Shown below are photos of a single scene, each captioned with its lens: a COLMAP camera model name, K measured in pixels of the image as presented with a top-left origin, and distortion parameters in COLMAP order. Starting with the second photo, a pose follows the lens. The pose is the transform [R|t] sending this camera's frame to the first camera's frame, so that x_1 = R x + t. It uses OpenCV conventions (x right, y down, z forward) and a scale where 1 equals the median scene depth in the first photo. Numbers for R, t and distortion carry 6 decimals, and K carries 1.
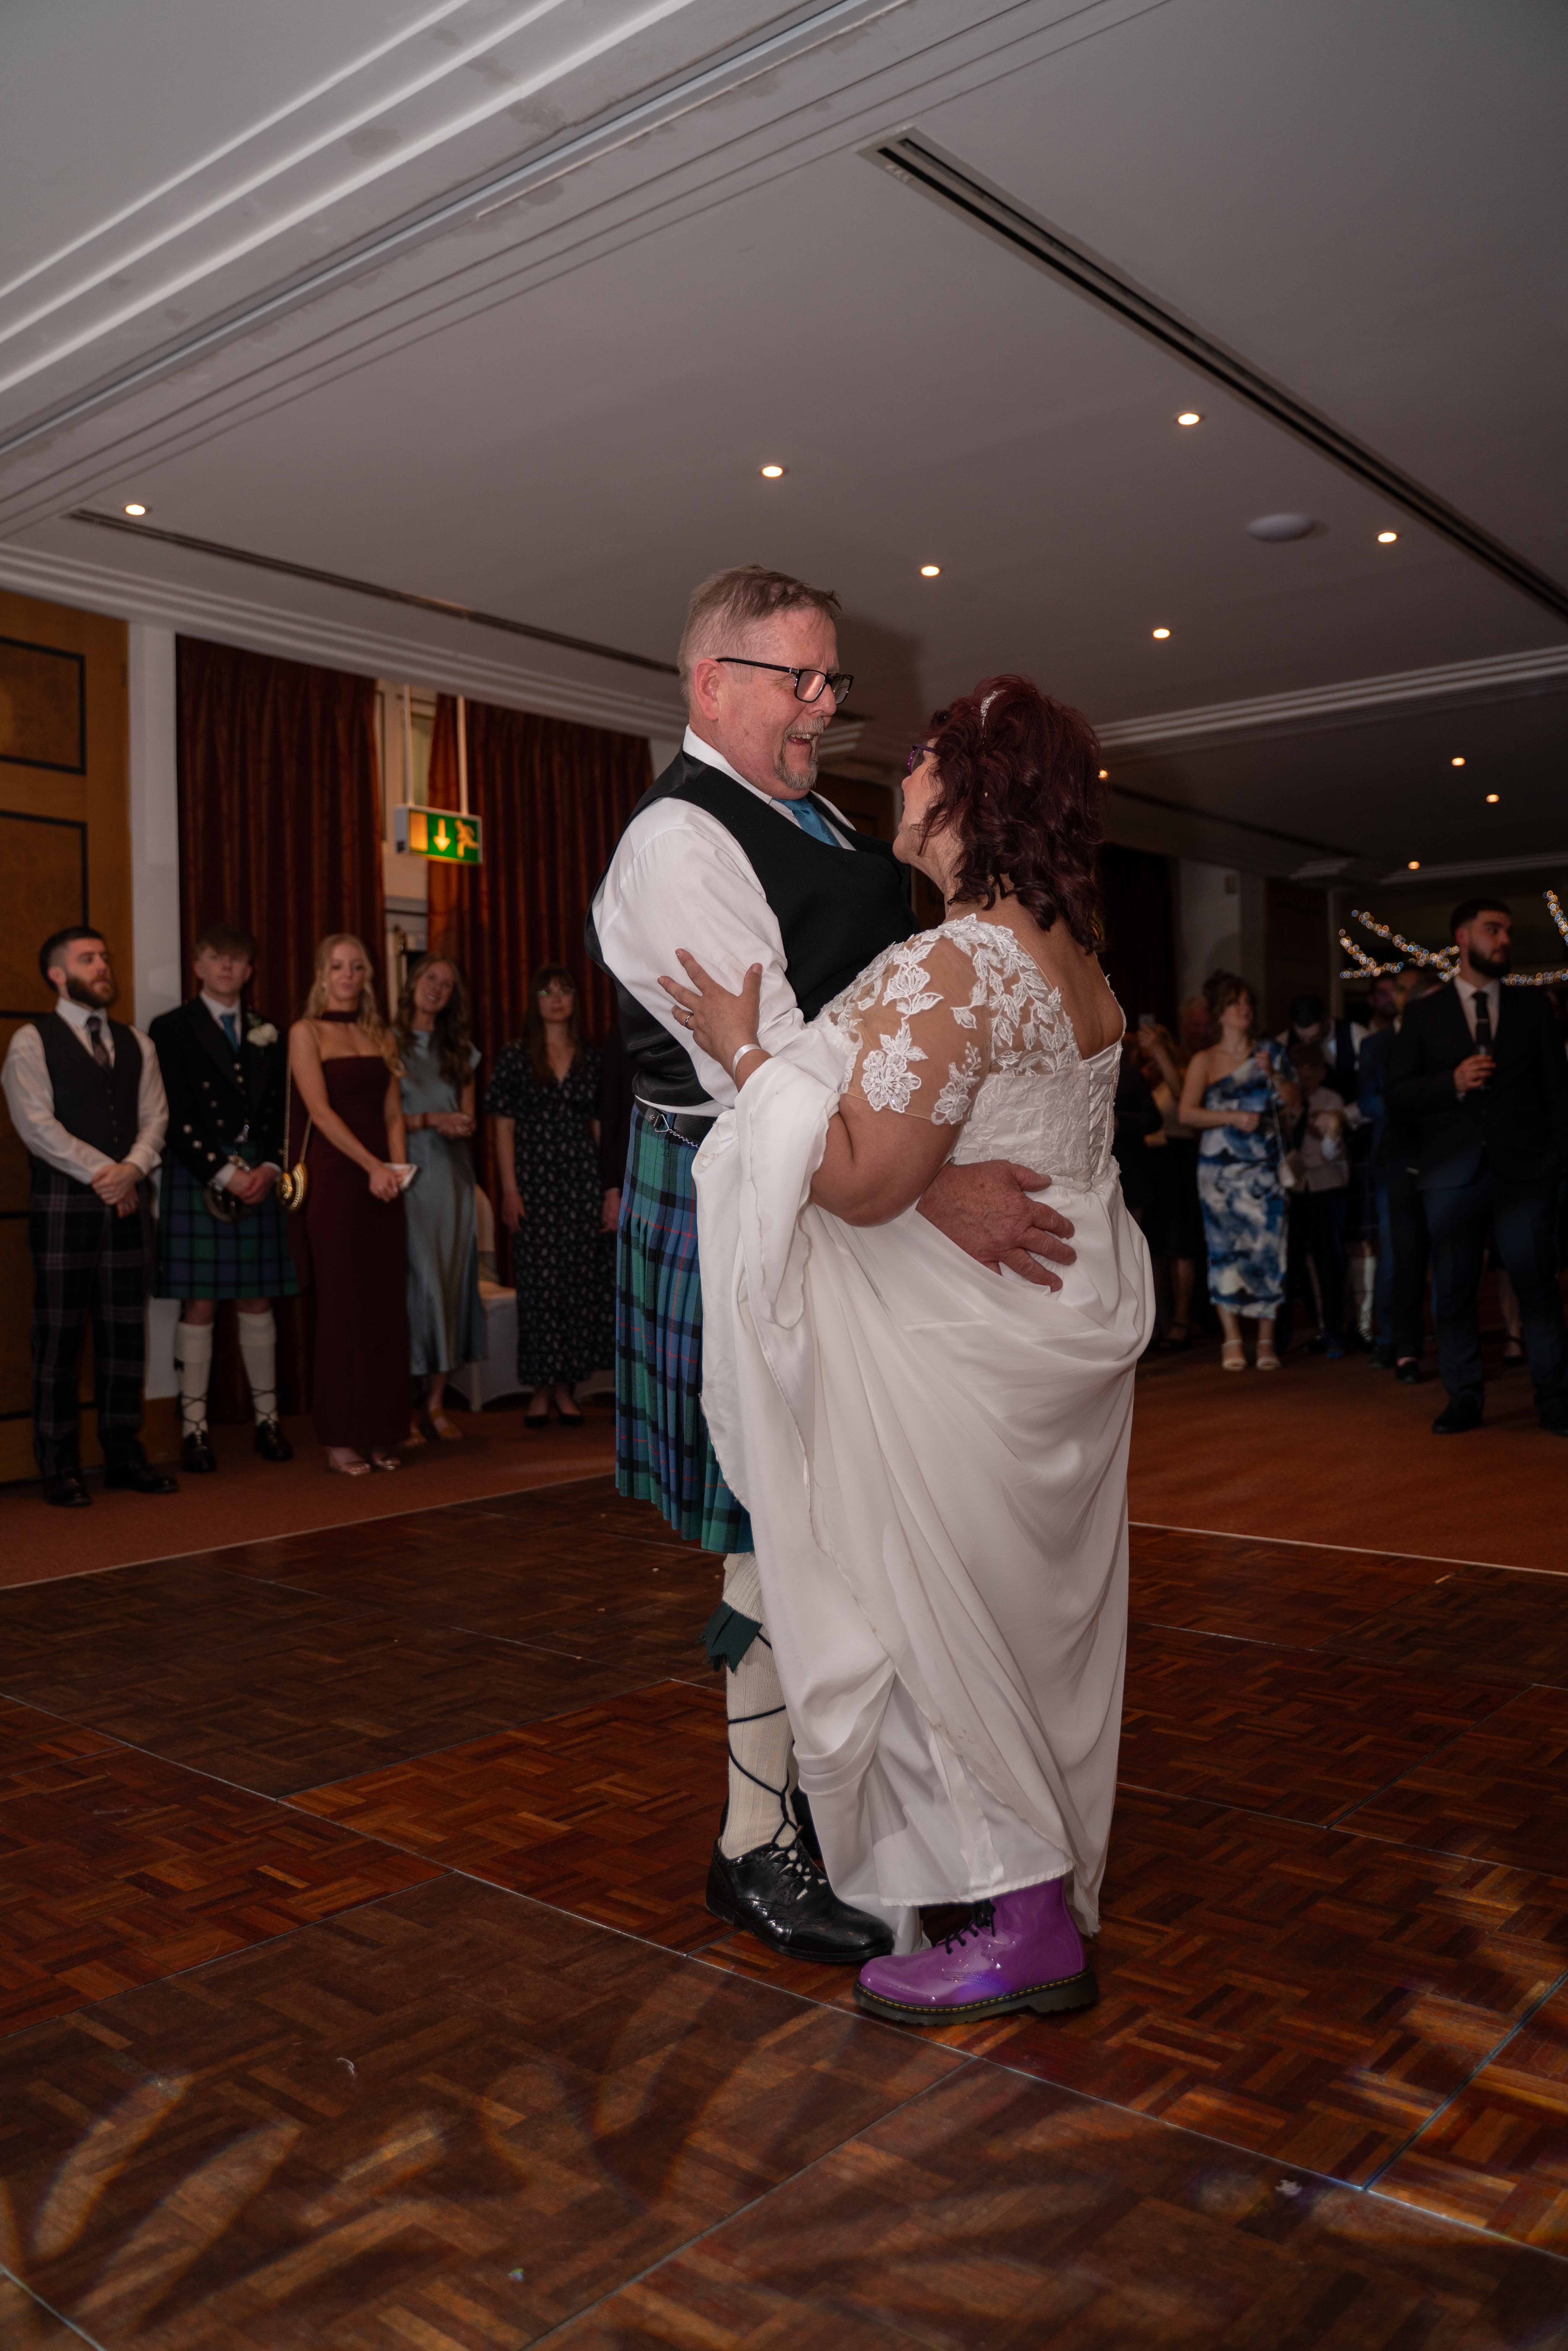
lens RADIAL K [[1911.3, 0, 791.5], [0, 1911.3, 1191.7], [0, 0, 1]] dist [-0.113468, 0.096866]
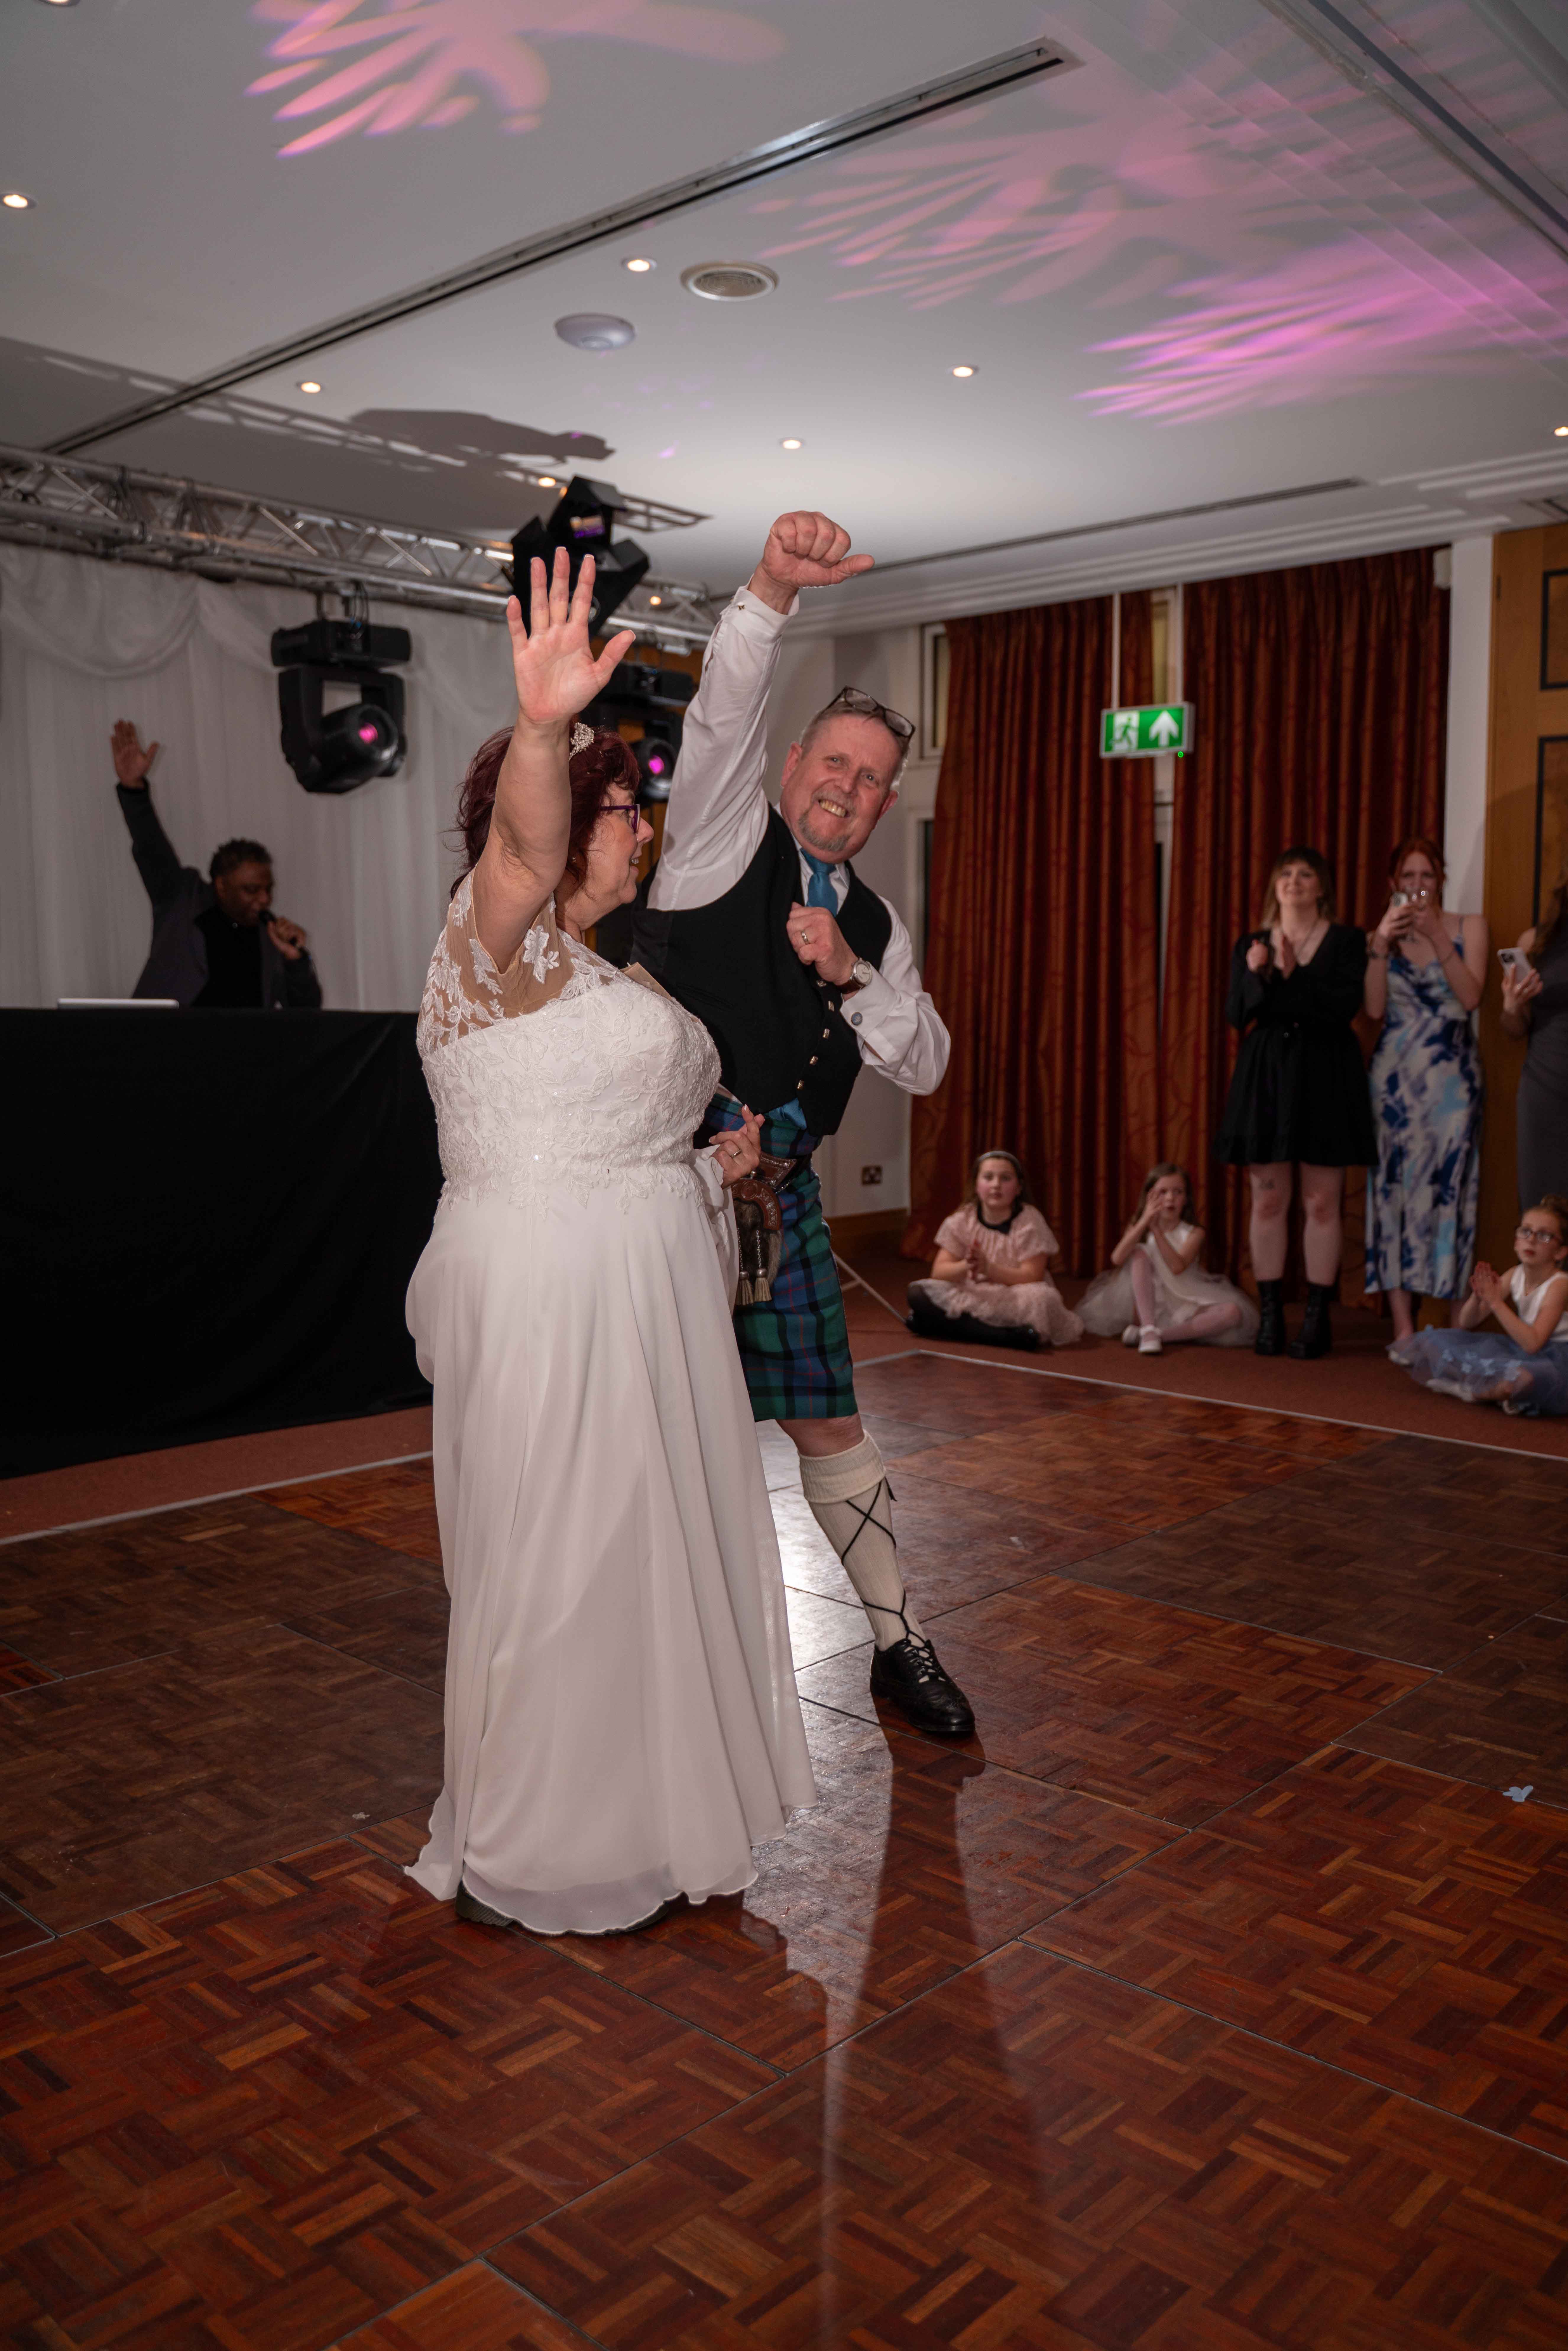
lens RADIAL K [[1911.3, 0, 780.0], [0, 1911.3, 1172.8], [0, 0, 1]] dist [-0.113468, 0.096866]
pose [[-0.051585, 0.106372, -0.992987, 0.545765], [-0.030241, 0.993689, 0.108018, -0.052213], [0.998211, 0.035601, -0.048043, 0.446956]]
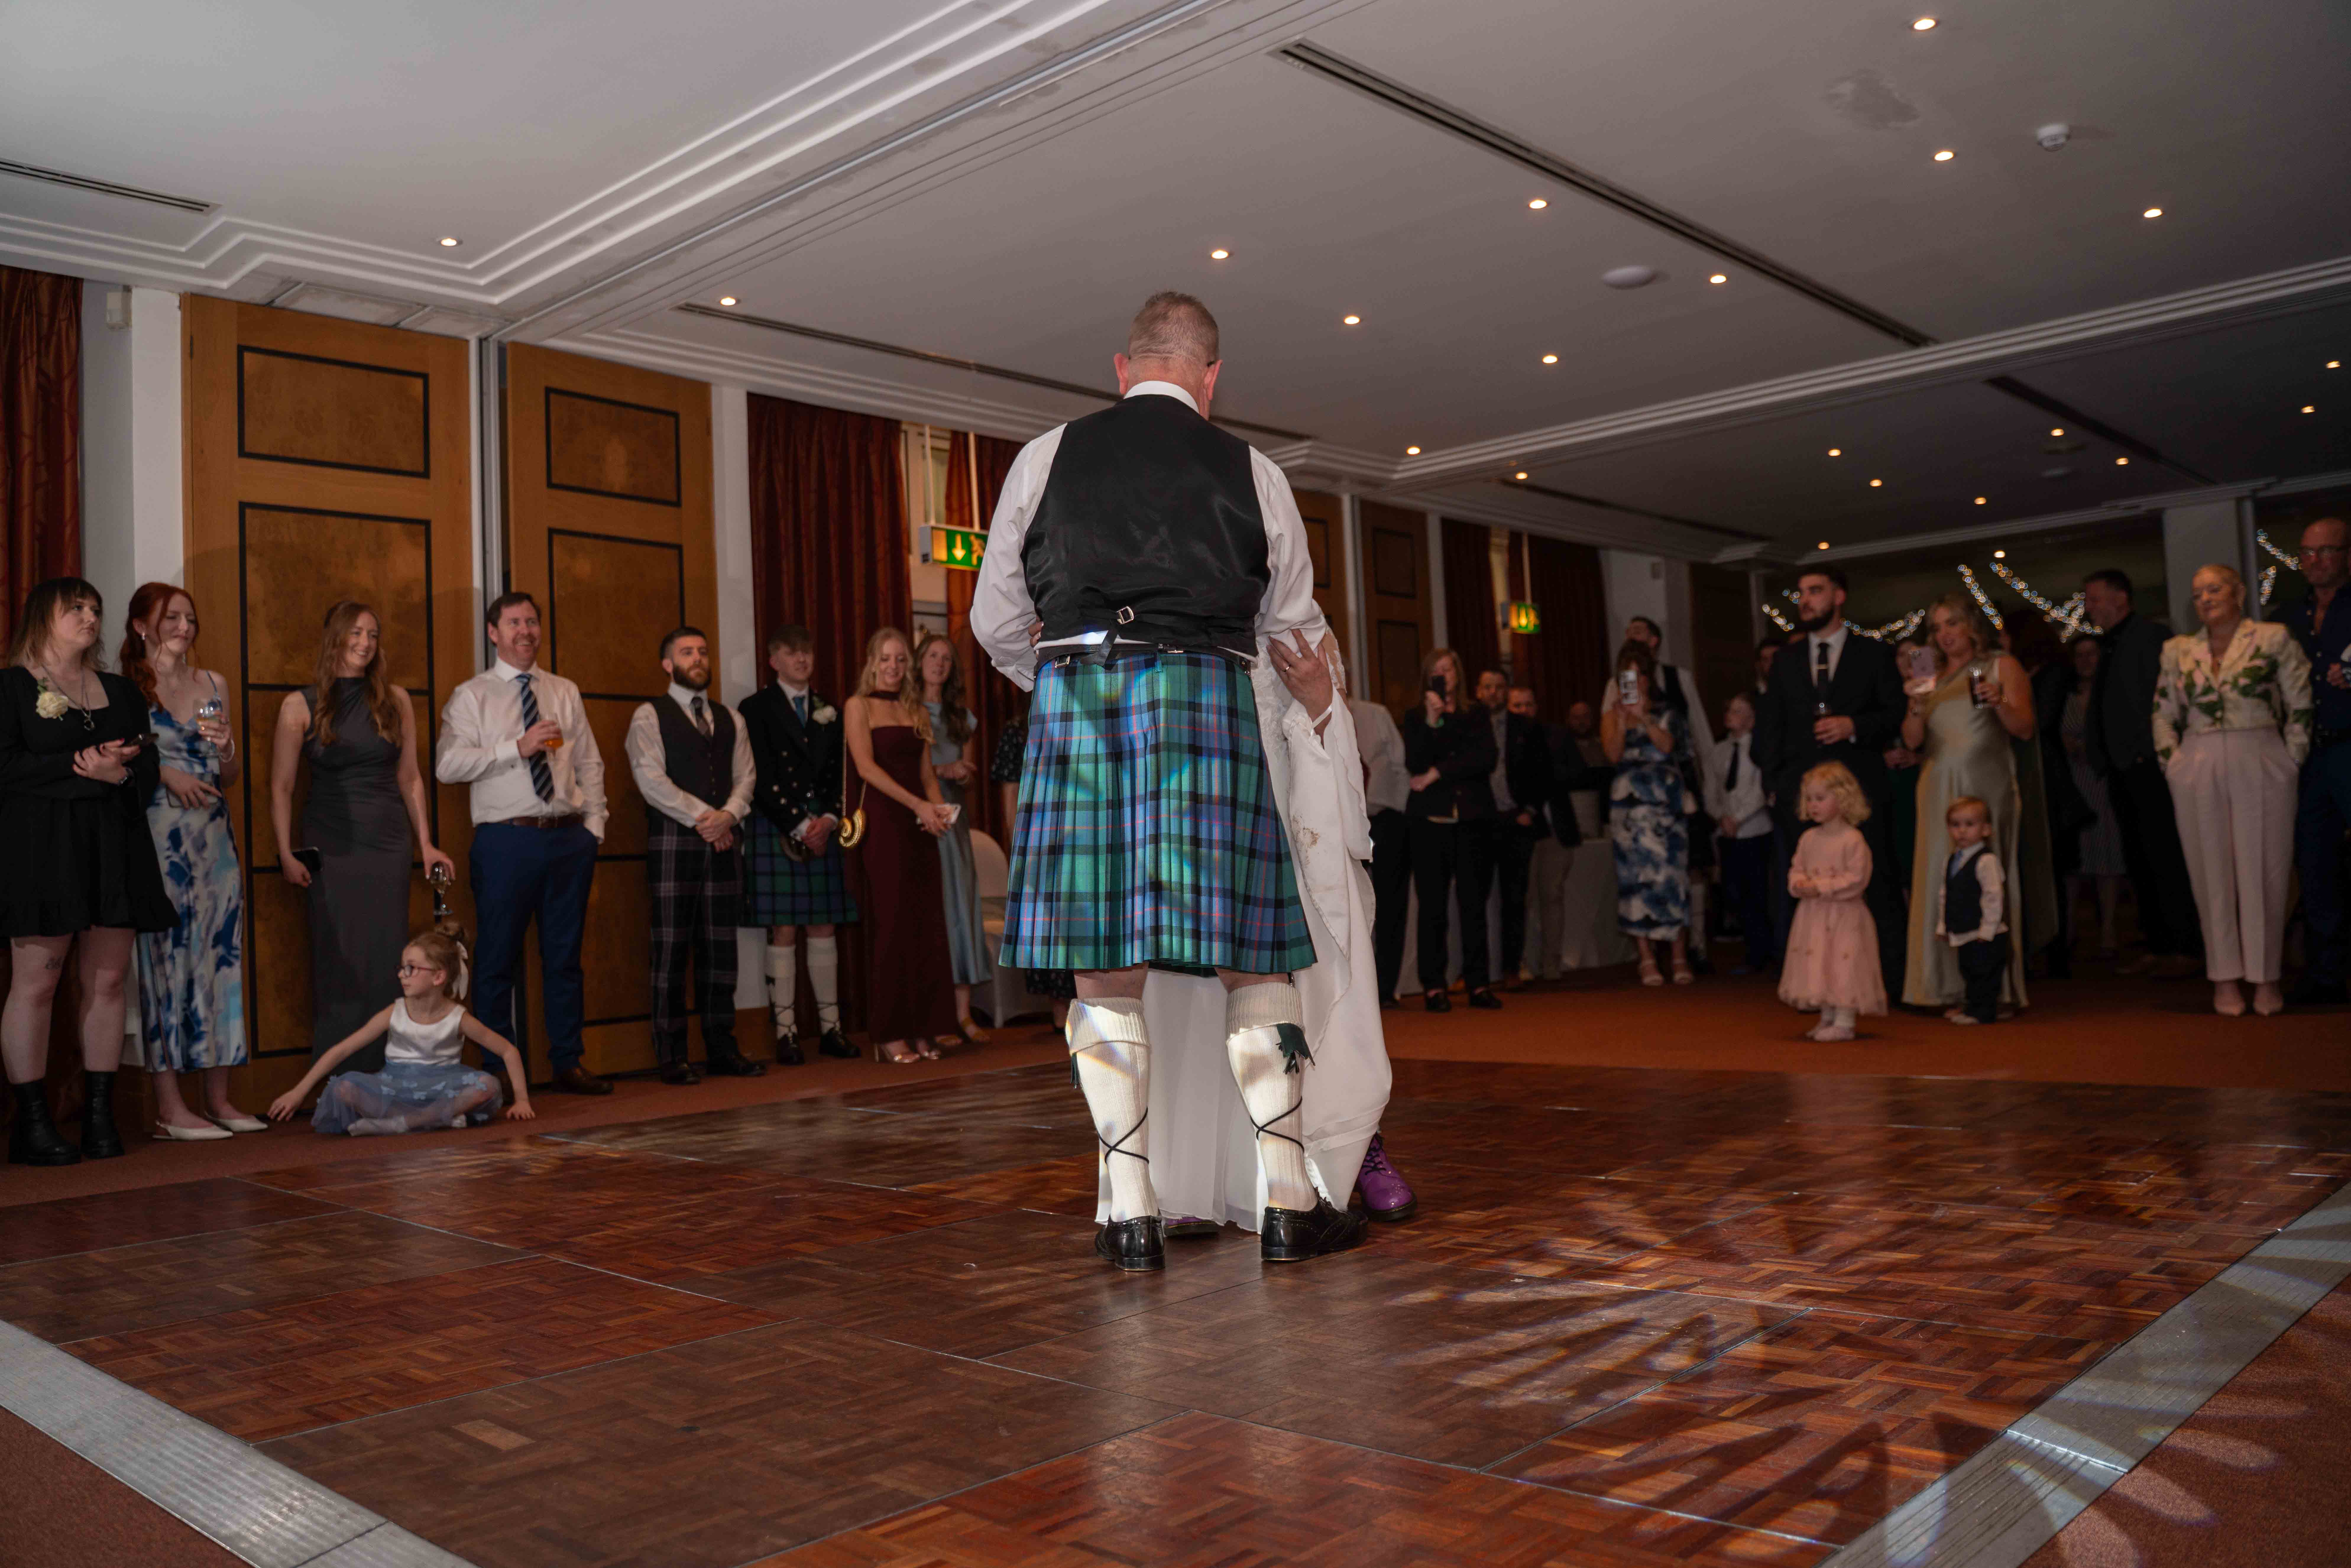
lens RADIAL K [[1911.3, 0, 1181.1], [0, 1911.3, 791.2], [0, 0, 1]] dist [-0.113468, 0.096866]
pose [[0.998287, -0.028874, -0.050878, 0.016871], [0.025940, 0.998014, -0.057411, 0.051995], [0.052435, 0.055993, 0.997053, -0.247514]]
